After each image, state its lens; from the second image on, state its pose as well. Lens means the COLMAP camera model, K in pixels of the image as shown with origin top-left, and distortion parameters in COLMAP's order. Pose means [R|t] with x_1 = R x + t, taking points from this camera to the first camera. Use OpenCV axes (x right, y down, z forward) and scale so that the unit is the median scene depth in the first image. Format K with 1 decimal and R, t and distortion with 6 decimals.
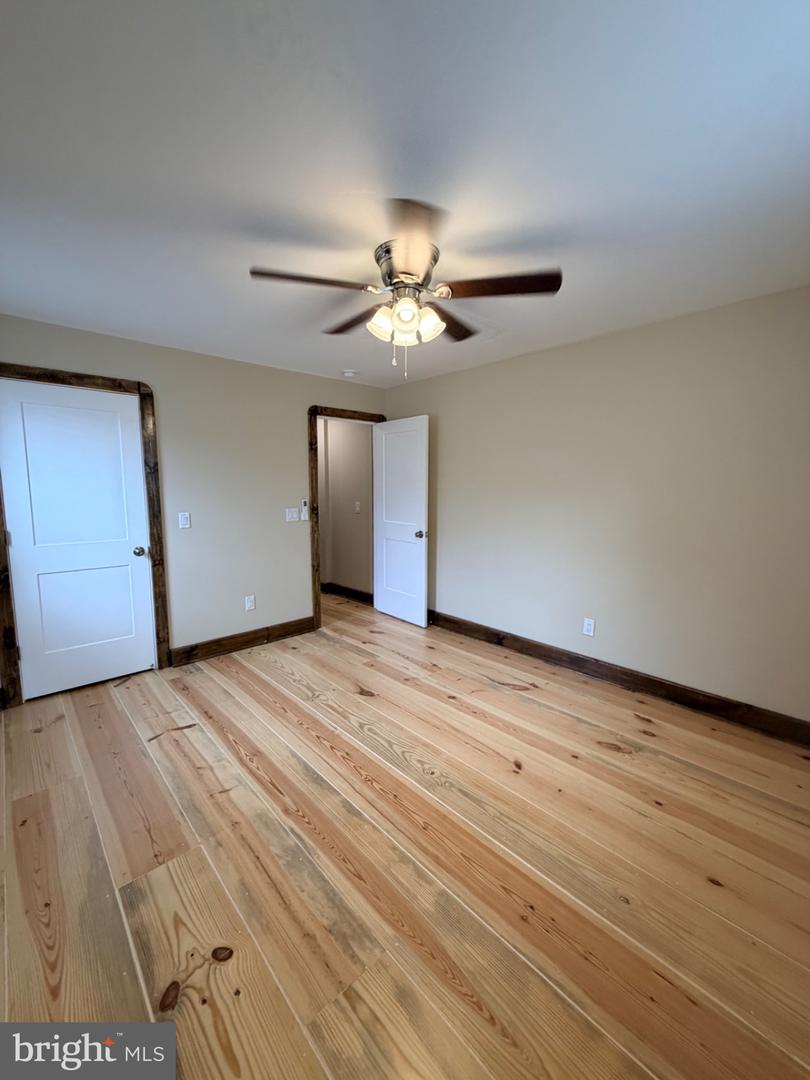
lens RADIAL K [[433.3, 0, 405.1], [0, 433.3, 539.4], [0, 0, 1]] dist [-0.001434, 0.001056]
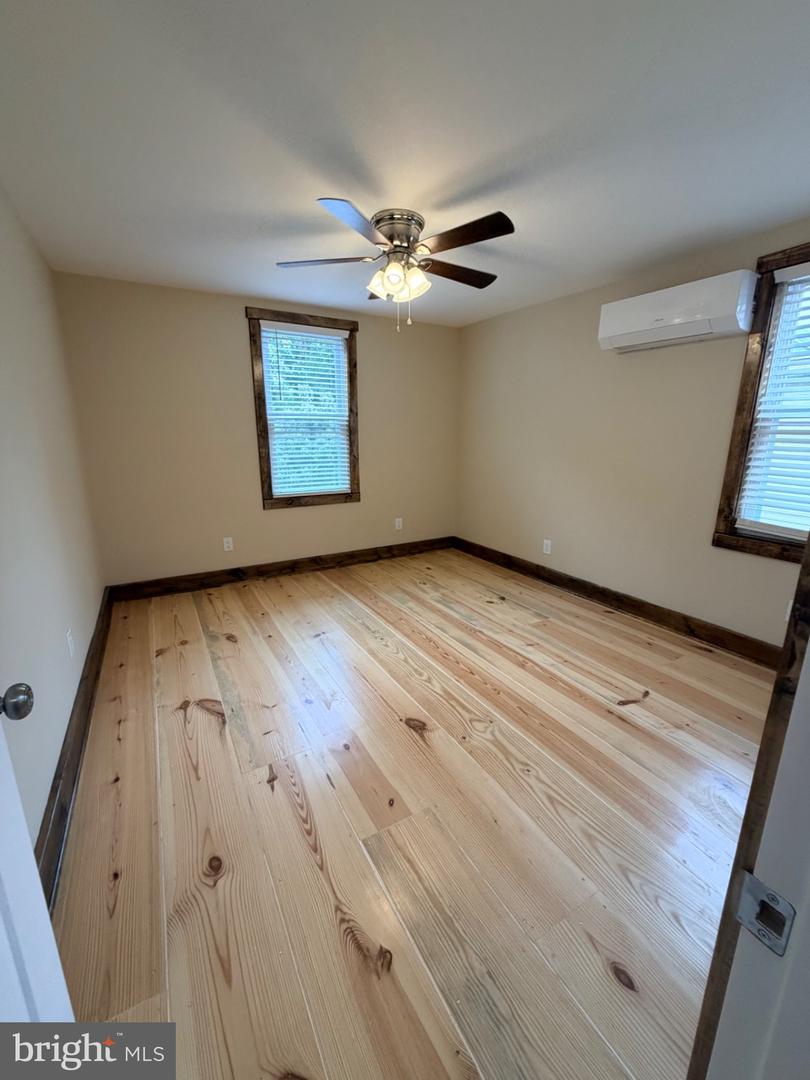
lens RADIAL K [[433.3, 0, 405.9], [0, 433.3, 536.9], [0, 0, 1]] dist [-0.001434, 0.001056]
pose [[-0.976194, -0.053286, 0.210253, -0.291386], [0.024423, 0.936185, 0.350658, -0.247166], [-0.215521, 0.347445, -0.912597, 2.196600]]
